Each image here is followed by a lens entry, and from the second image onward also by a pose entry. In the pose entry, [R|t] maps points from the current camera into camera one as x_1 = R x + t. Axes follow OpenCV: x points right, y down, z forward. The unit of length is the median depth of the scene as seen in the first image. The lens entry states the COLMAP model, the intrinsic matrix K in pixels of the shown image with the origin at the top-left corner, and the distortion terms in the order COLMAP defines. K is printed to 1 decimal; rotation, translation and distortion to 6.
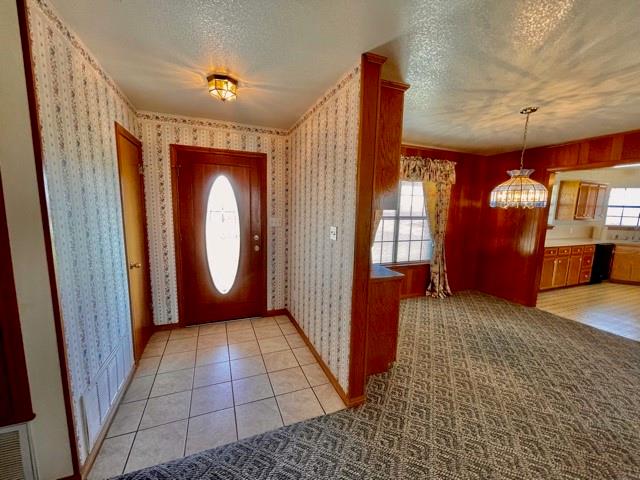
lens RADIAL K [[256.7, 0, 320.1], [0, 256.7, 239.1], [0, 0, 1]] dist [0.015569, -0.000013]
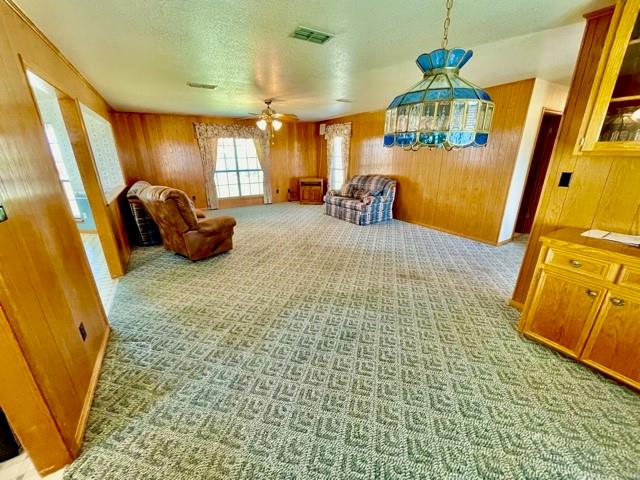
lens RADIAL K [[256.7, 0, 319.6], [0, 256.7, 239.0], [0, 0, 1]] dist [0.015569, -0.000013]
pose [[-0.988270, 0.026250, -0.150445, 1.170983], [-0.043324, 0.896457, 0.441008, -0.194523], [0.146444, 0.442352, -0.884804, 1.654158]]
